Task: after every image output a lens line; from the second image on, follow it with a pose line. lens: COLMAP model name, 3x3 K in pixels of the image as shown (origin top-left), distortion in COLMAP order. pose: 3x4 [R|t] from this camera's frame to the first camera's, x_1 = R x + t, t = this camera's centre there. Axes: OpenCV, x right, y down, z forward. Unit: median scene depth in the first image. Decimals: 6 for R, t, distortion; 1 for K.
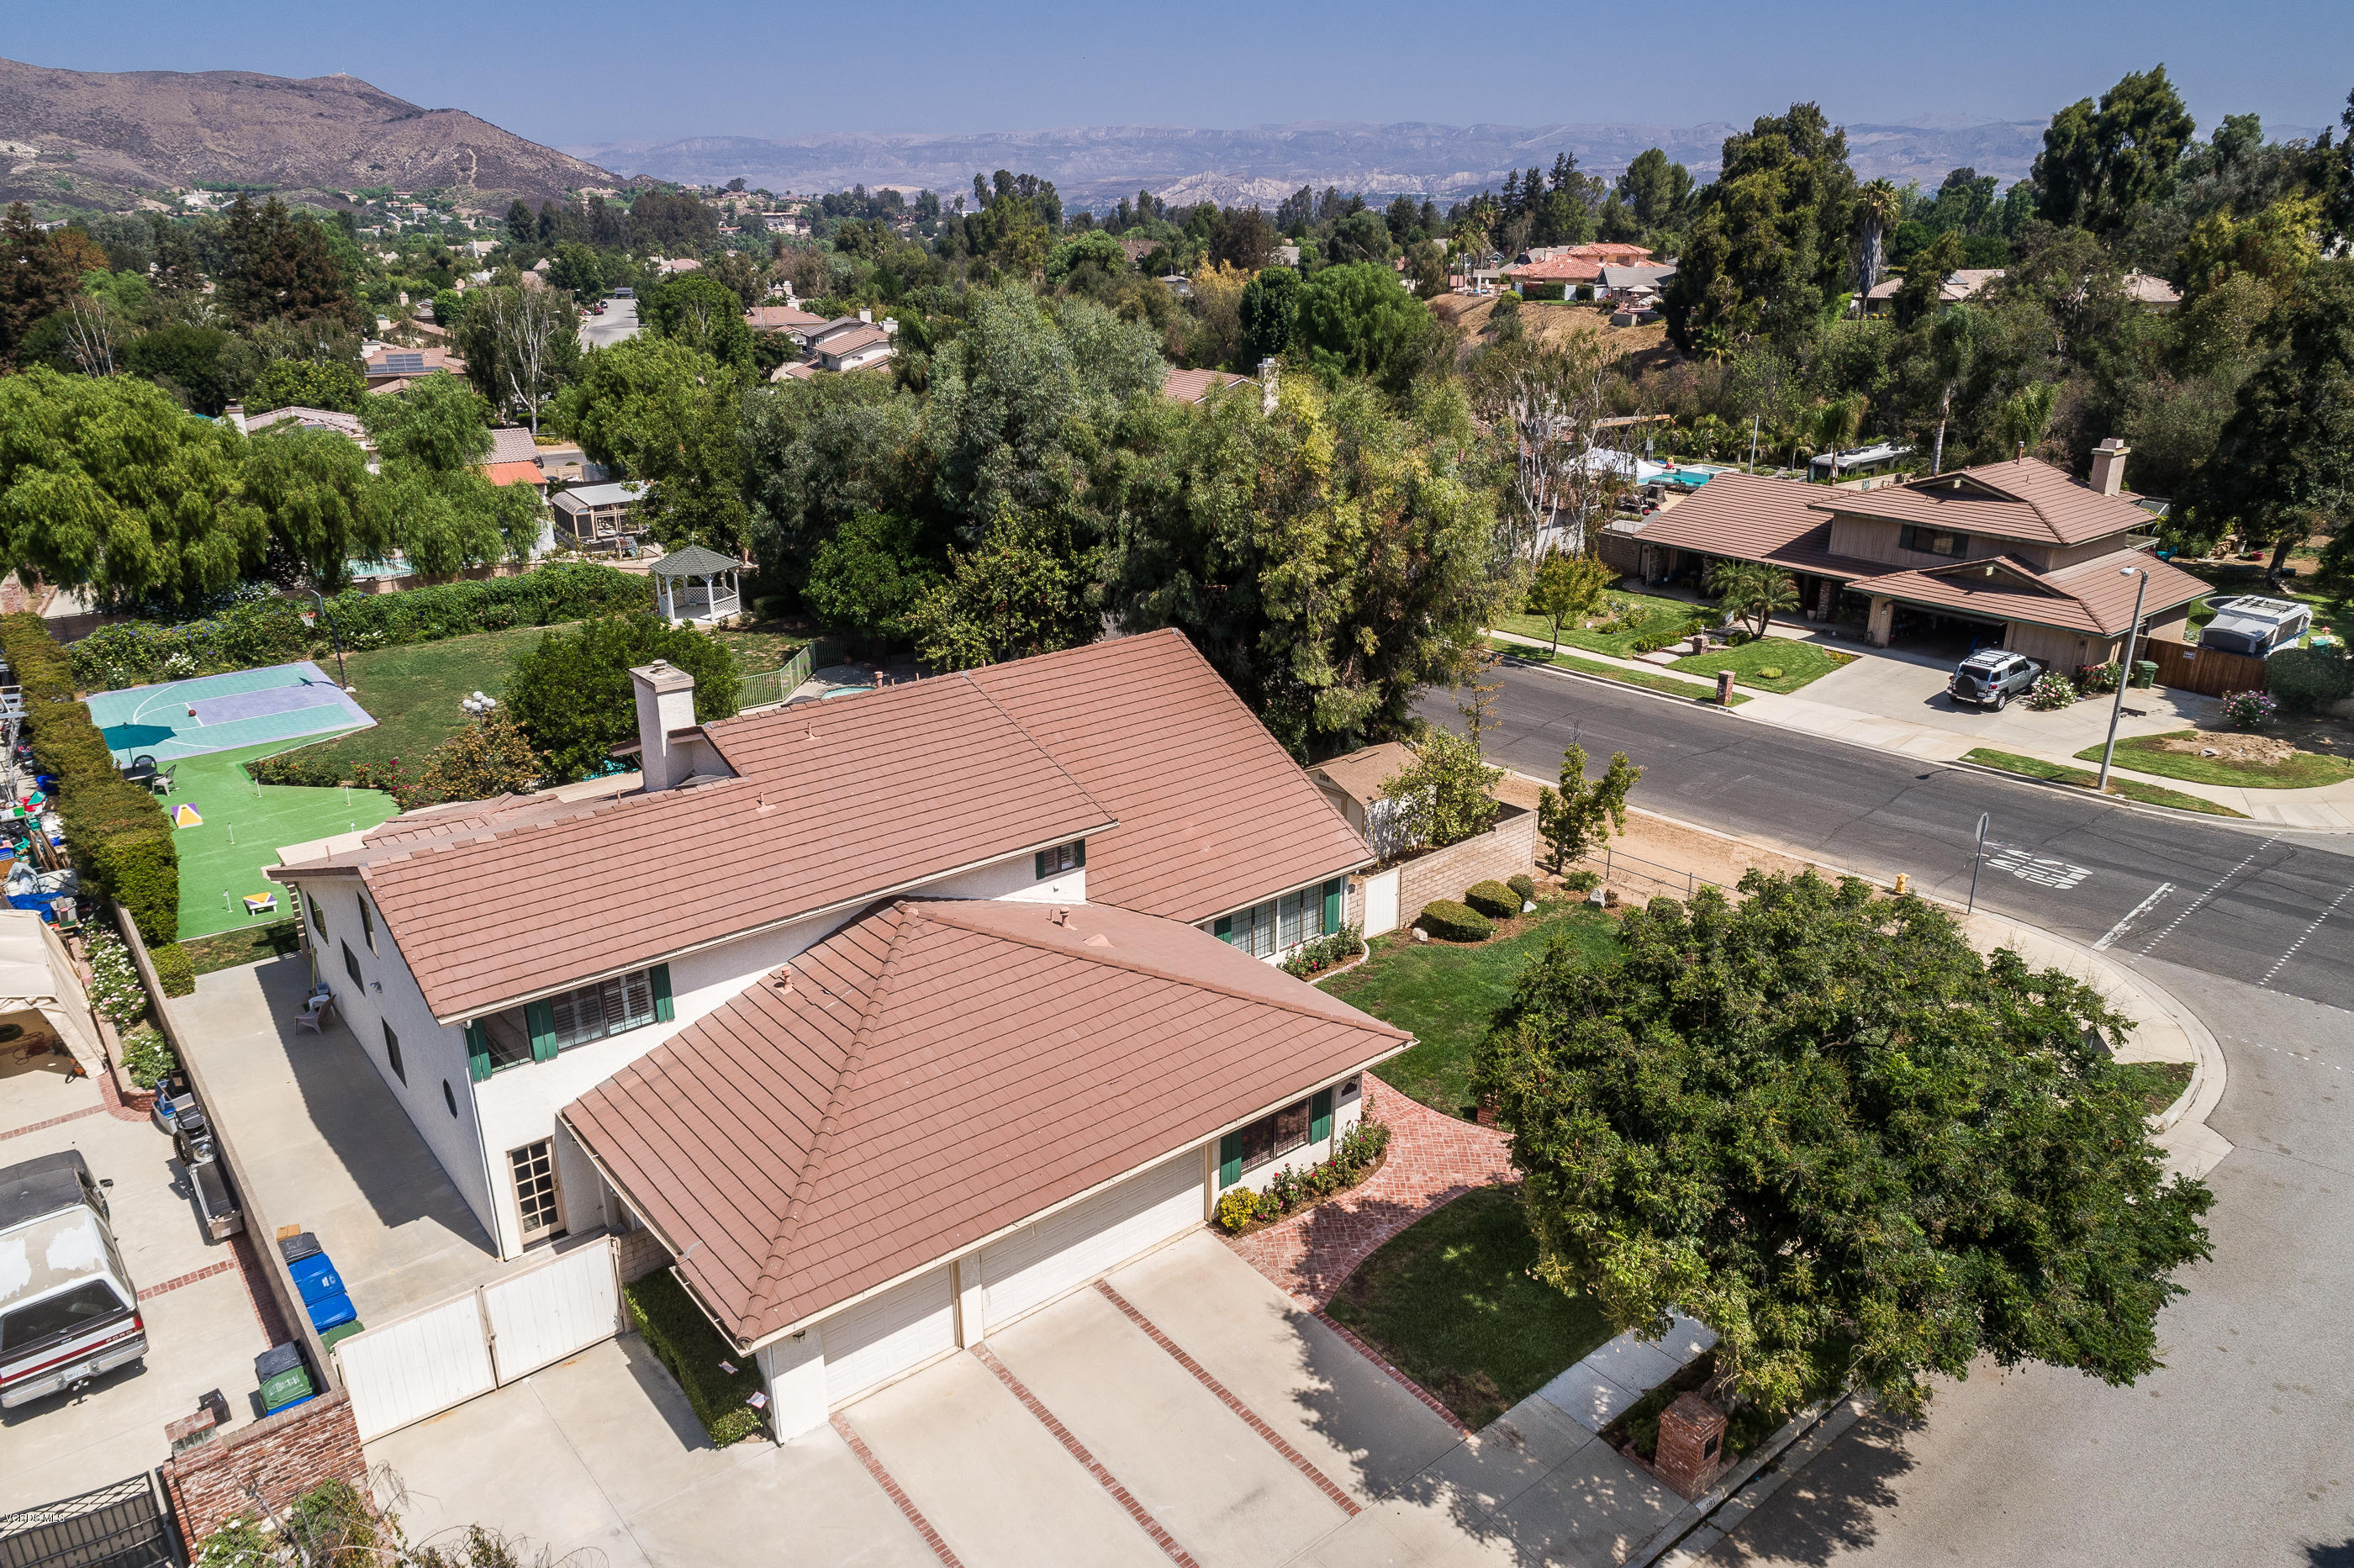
lens RADIAL K [[1579.4, 0, 1185.4], [0, 1579.4, 805.3], [0, 0, 1]] dist [-0.003616, 0.003935]
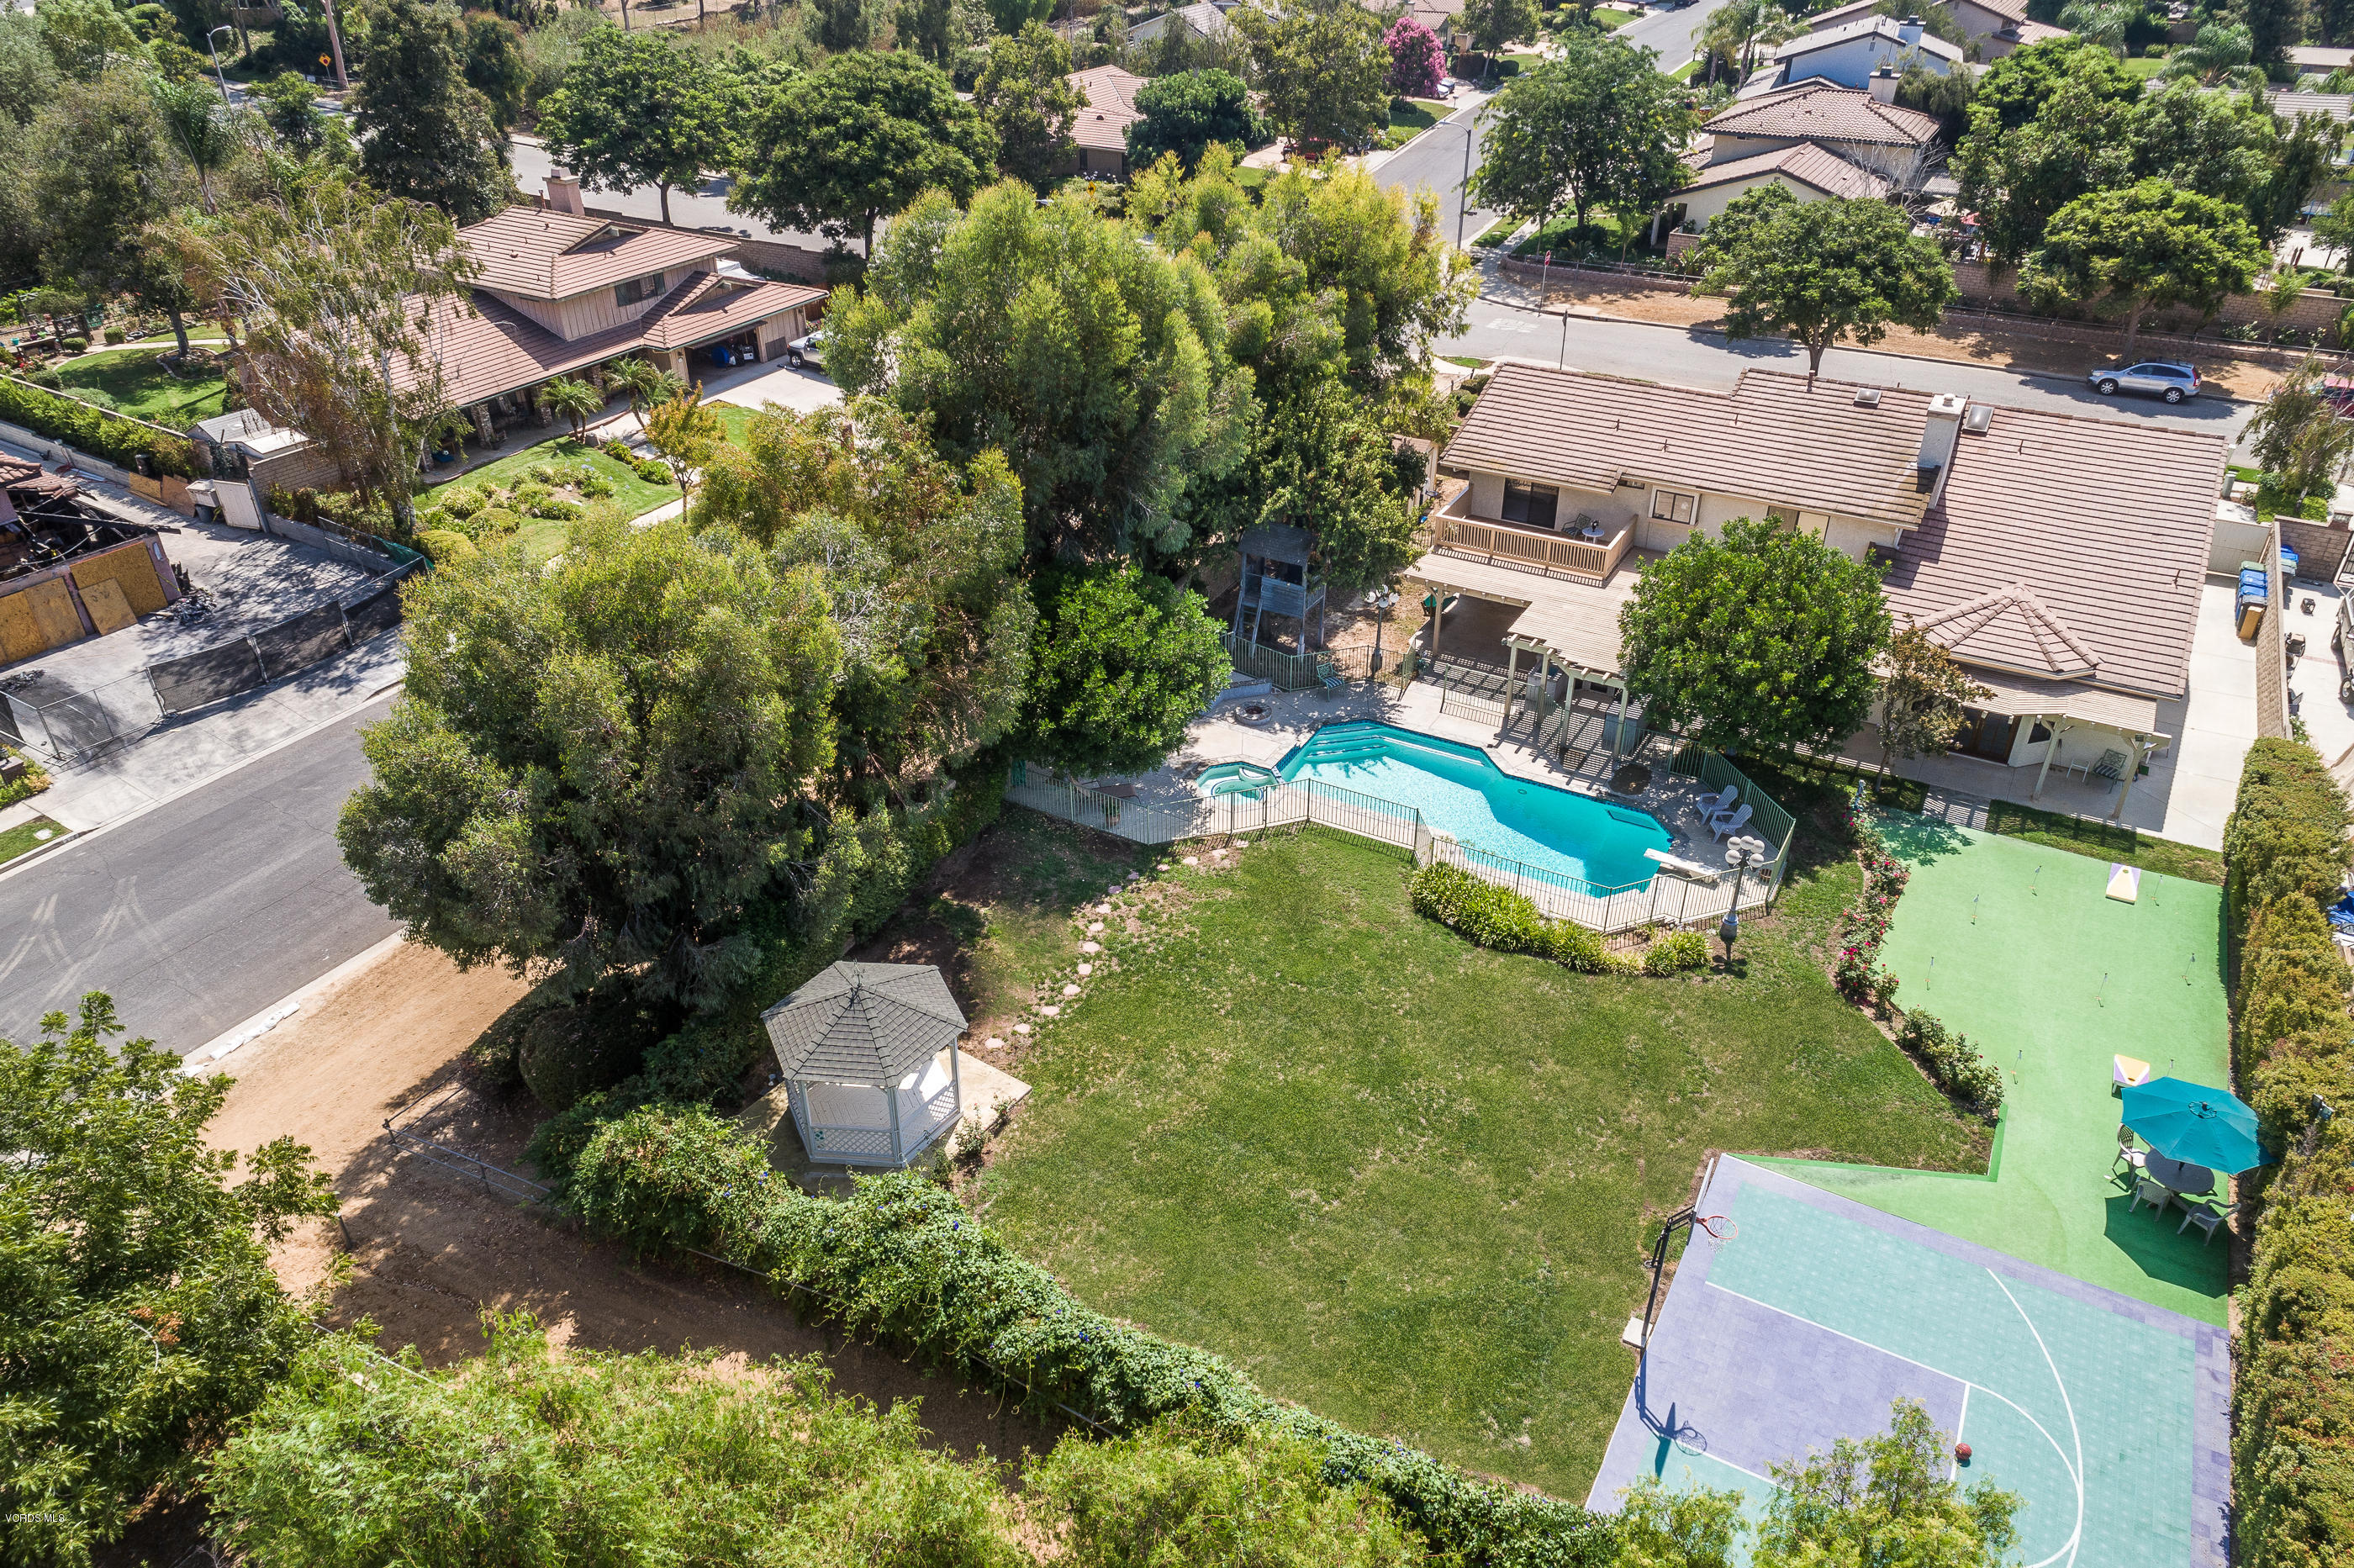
lens RADIAL K [[1579.4, 0, 1185.4], [0, 1579.4, 805.3], [0, 0, 1]] dist [-0.003616, 0.003935]
pose [[-0.363014, -0.495345, 0.789211, -0.700830], [0.342054, 0.717013, 0.607364, -0.459110], [-0.866730, 0.490434, -0.090851, 0.986397]]
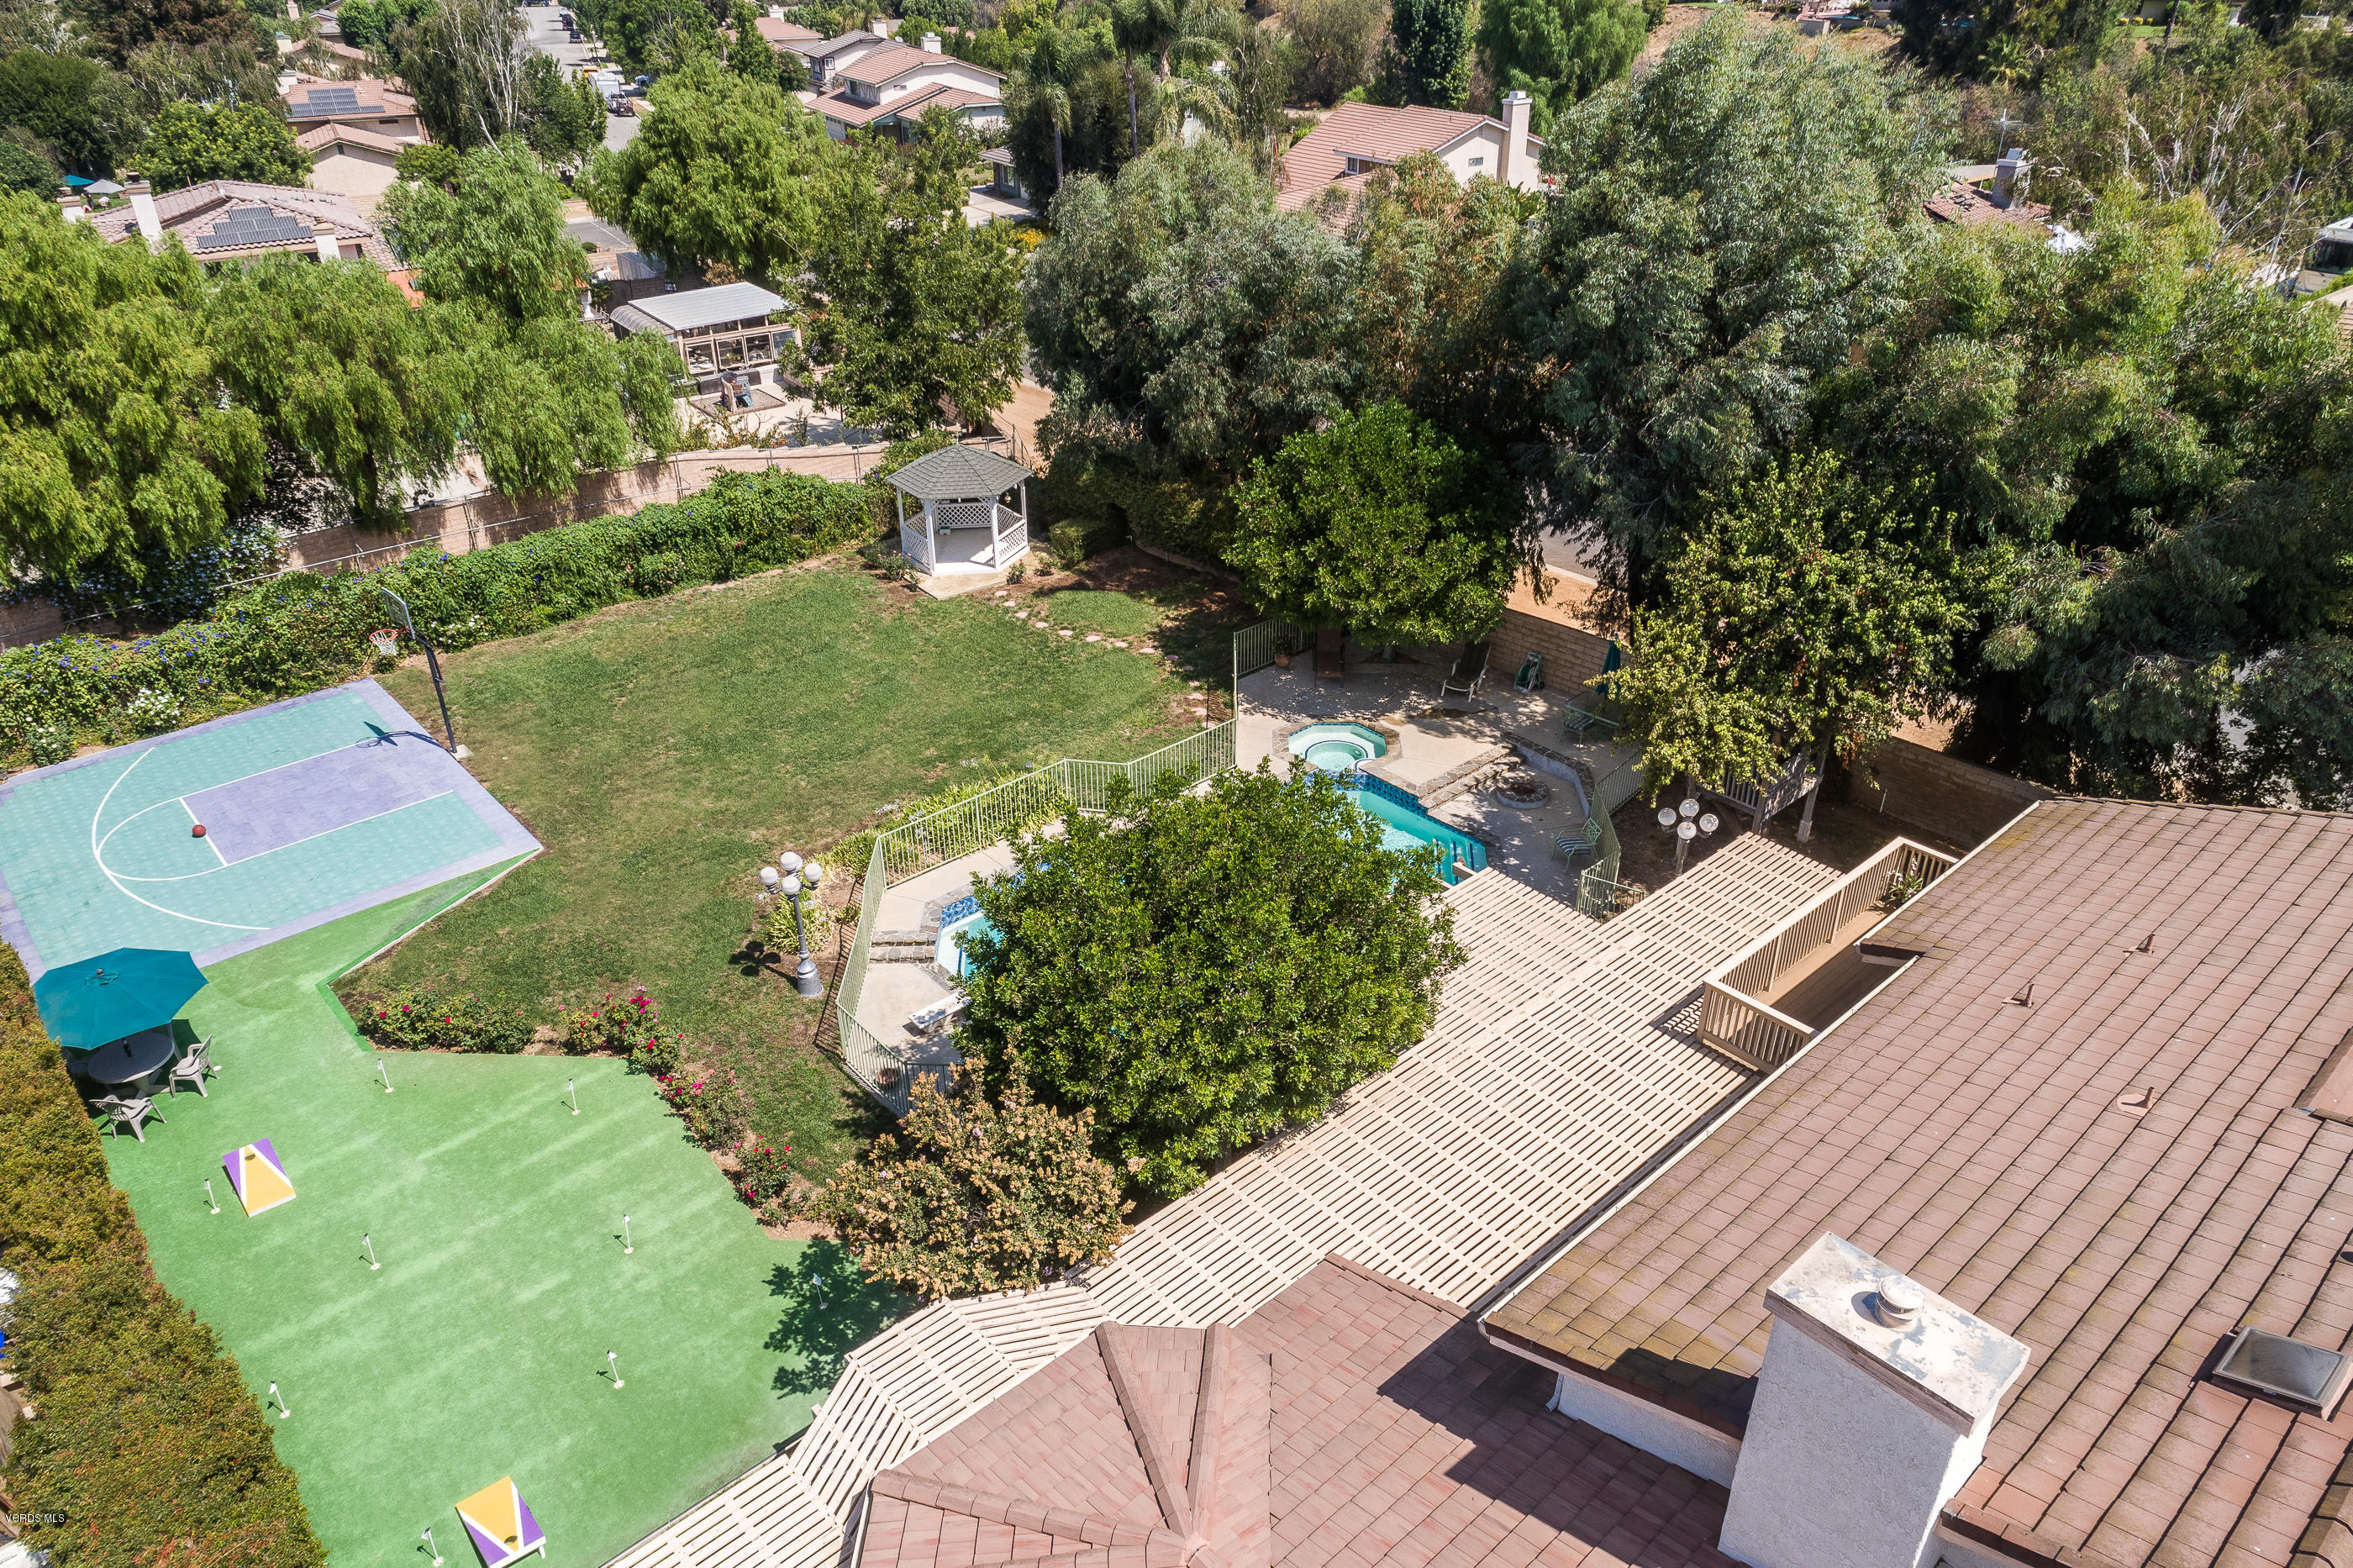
lens RADIAL K [[1575.4, 0, 1191.5], [0, 1575.4, 809.7], [0, 0, 1]] dist [0.003050, 0.001245]
pose [[0.998991, -0.026271, 0.036413, -0.259690], [0.019990, 0.986387, 0.163220, -0.129175], [-0.040205, -0.162328, 0.985917, 0.379920]]
